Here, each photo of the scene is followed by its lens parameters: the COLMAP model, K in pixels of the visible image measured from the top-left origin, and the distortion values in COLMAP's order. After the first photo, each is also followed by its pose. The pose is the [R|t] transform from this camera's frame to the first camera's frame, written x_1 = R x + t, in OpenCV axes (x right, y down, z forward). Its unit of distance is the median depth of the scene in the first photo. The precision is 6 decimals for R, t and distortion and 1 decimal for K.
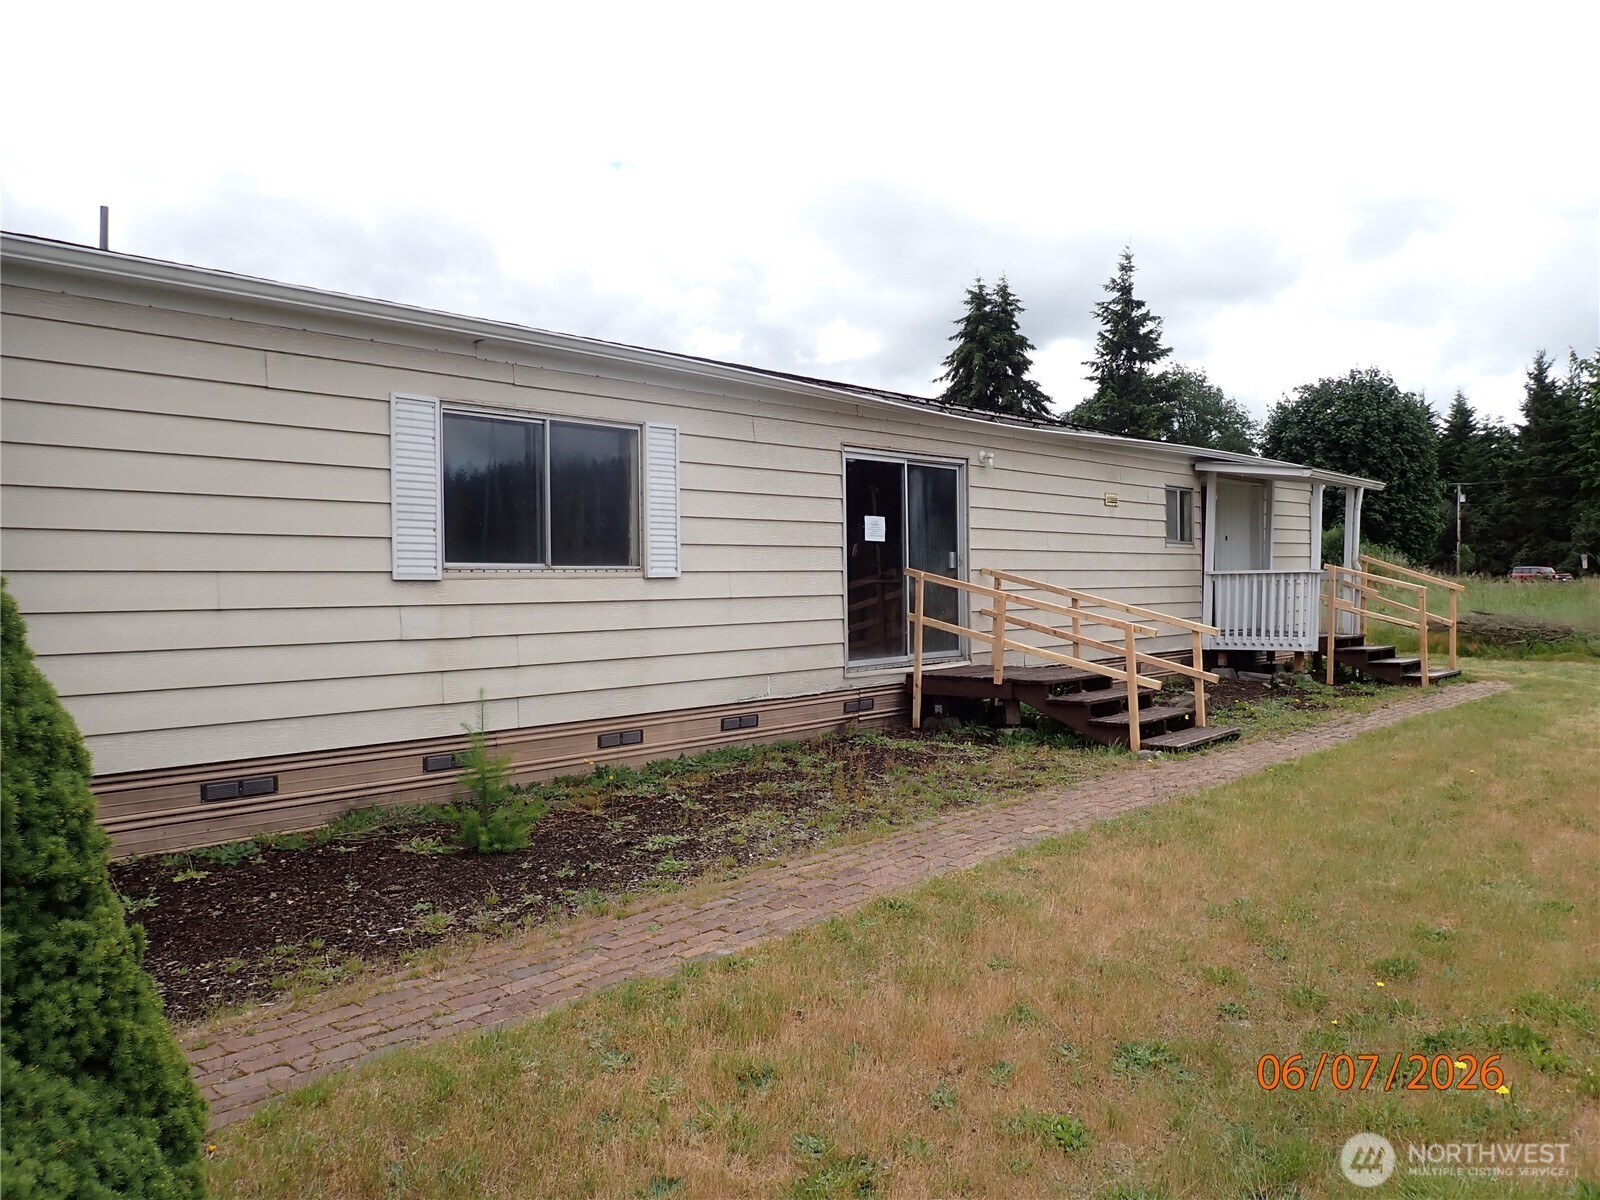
lens RADIAL K [[1189.2, 0, 793.9], [0, 1189.2, 601.7], [0, 0, 1]] dist [-0.000023, 0.004758]
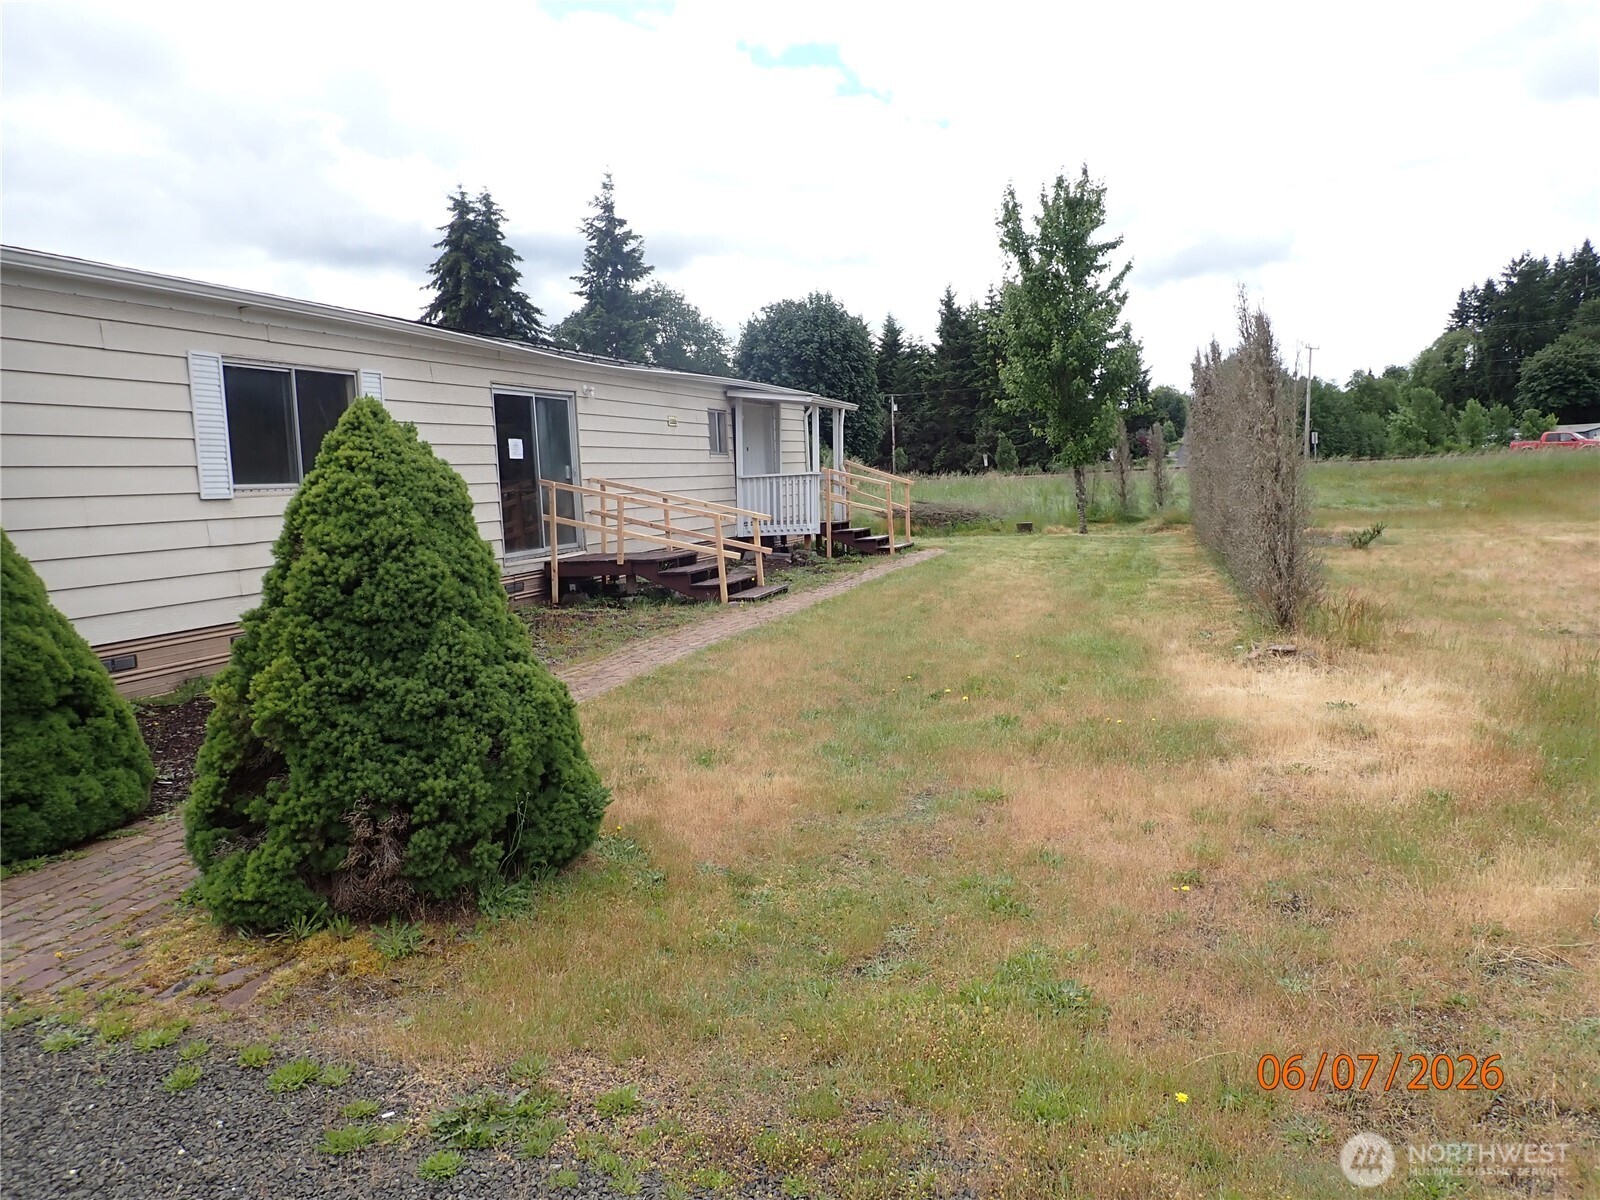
lens RADIAL K [[1181.6, 0, 806.9], [0, 1181.6, 607.2], [0, 0, 1]] dist [-0.005346, -0.001749]
pose [[0.905536, -0.074474, 0.417682, -0.126372], [0.040618, 0.995169, 0.089381, 0.004512], [-0.422321, -0.063972, 0.904186, -0.187602]]
